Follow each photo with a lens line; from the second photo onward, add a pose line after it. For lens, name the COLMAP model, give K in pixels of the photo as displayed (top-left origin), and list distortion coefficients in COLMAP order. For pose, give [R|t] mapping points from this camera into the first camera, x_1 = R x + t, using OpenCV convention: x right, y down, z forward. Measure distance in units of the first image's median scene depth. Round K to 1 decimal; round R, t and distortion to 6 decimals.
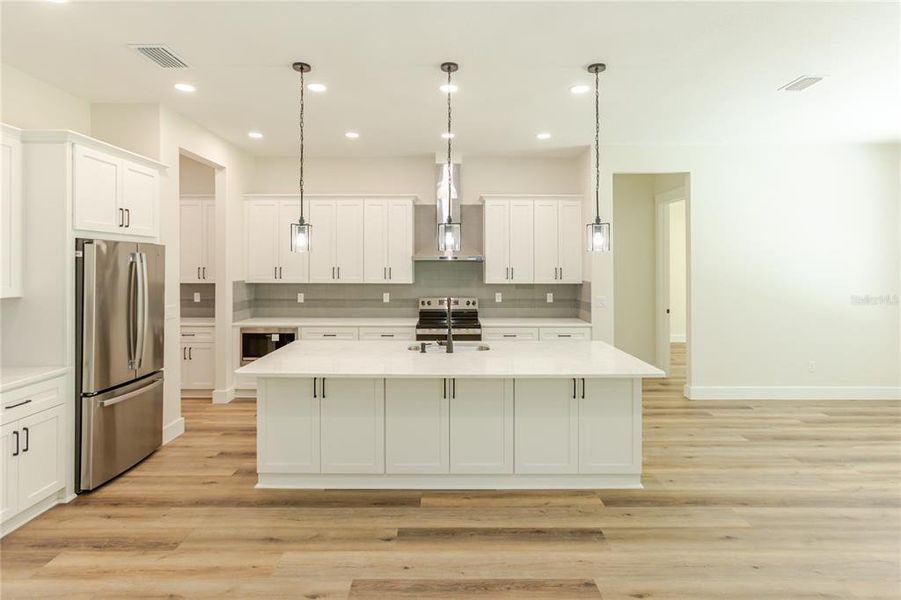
lens RADIAL K [[462.3, 0, 454.5], [0, 462.3, 265.7], [0, 0, 1]] dist [-0.002412, 0.002711]
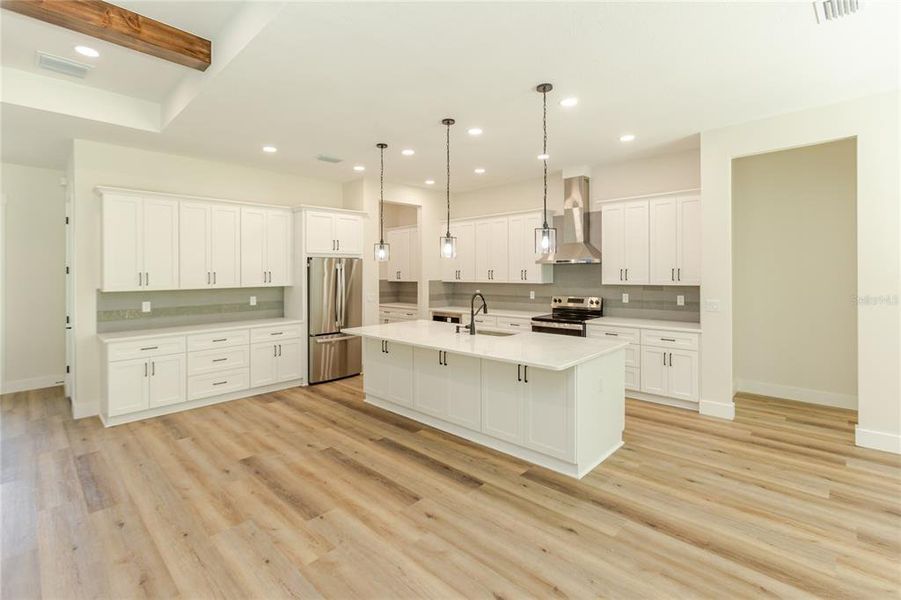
lens RADIAL K [[414.2, 0, 445.5], [0, 414.2, 265.2], [0, 0, 1]] dist [-0.008835, 0.003102]
pose [[0.714331, -0.019499, -0.699536, 0.690030], [0.010528, 0.999798, -0.017118, 0.010418], [0.699728, 0.004863, 0.714393, 0.100543]]
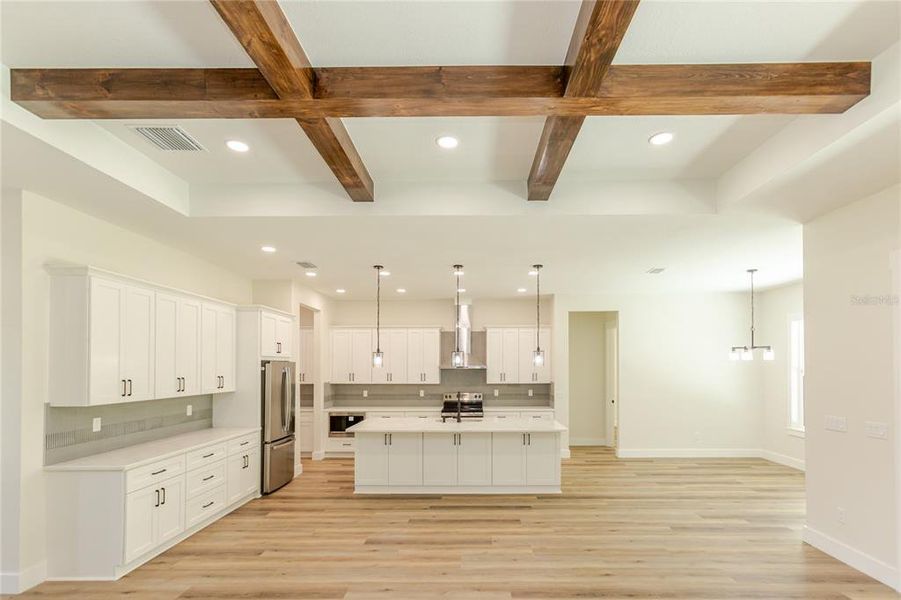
lens RADIAL K [[423.3, 0, 476.4], [0, 423.3, 358.5], [0, 0, 1]] dist [-0.002122, 0.000530]
pose [[0.999920, -0.004416, -0.011815, 0.070459], [0.004156, 0.999750, -0.021960, -0.019718], [0.011909, 0.021909, 0.999689, -0.579001]]
